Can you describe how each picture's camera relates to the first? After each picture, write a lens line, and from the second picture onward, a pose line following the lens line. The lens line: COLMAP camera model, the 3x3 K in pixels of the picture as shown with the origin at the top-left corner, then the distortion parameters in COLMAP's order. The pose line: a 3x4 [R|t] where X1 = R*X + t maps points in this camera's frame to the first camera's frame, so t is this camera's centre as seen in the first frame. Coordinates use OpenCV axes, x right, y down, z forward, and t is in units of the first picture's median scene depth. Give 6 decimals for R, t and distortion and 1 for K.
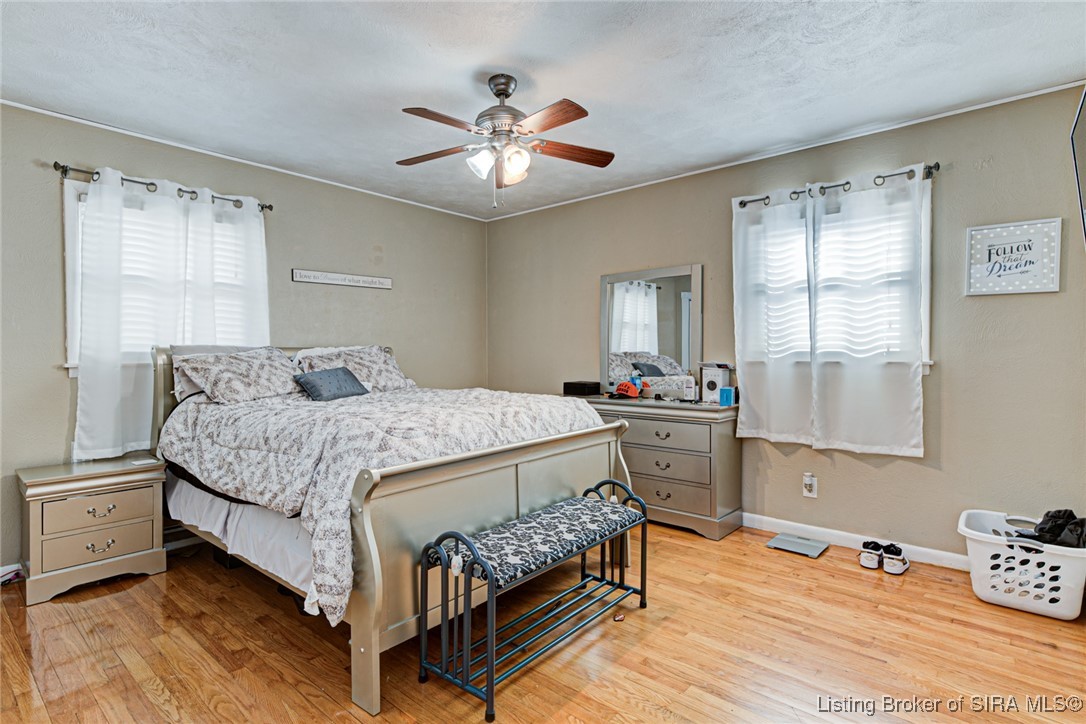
lens RADIAL K [[559.8, 0, 540.6], [0, 559.8, 359.1], [0, 0, 1]] dist [-0.003781, 0.001246]
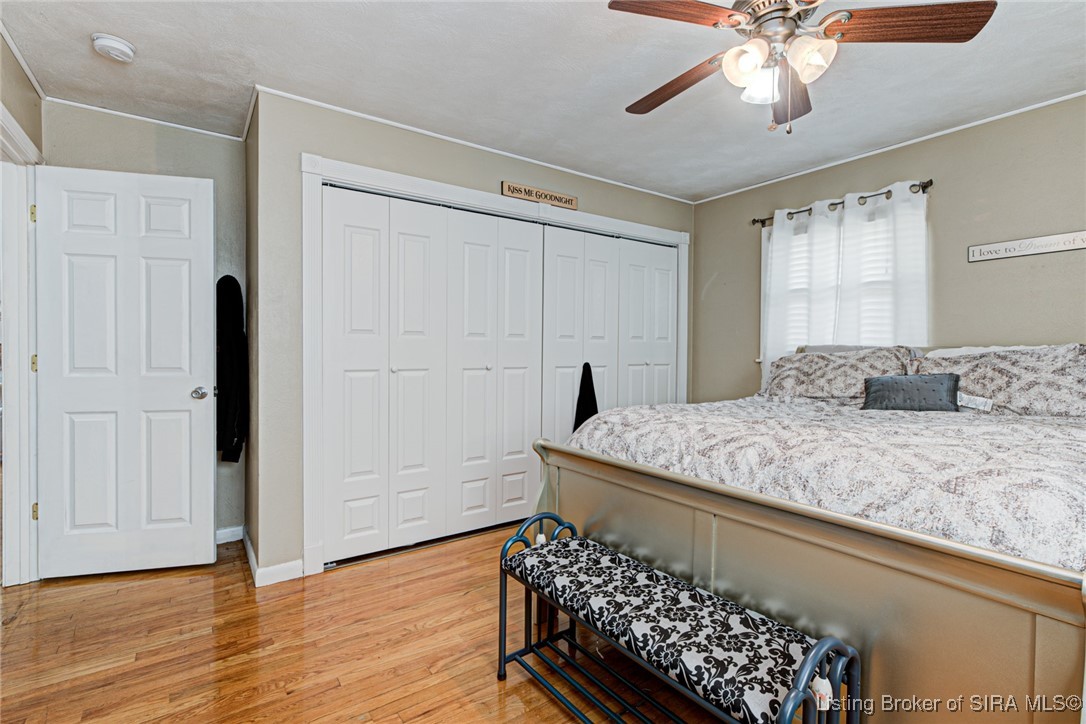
lens RADIAL K [[495.2, 0, 540.2], [0, 495.2, 355.6], [0, 0, 1]] dist [-0.002429, 0.001101]
pose [[-0.251294, 0.012268, -0.967833, 0.444440], [-0.017259, 0.999704, 0.017154, -0.011515], [0.967757, 0.021015, -0.251008, 0.689810]]
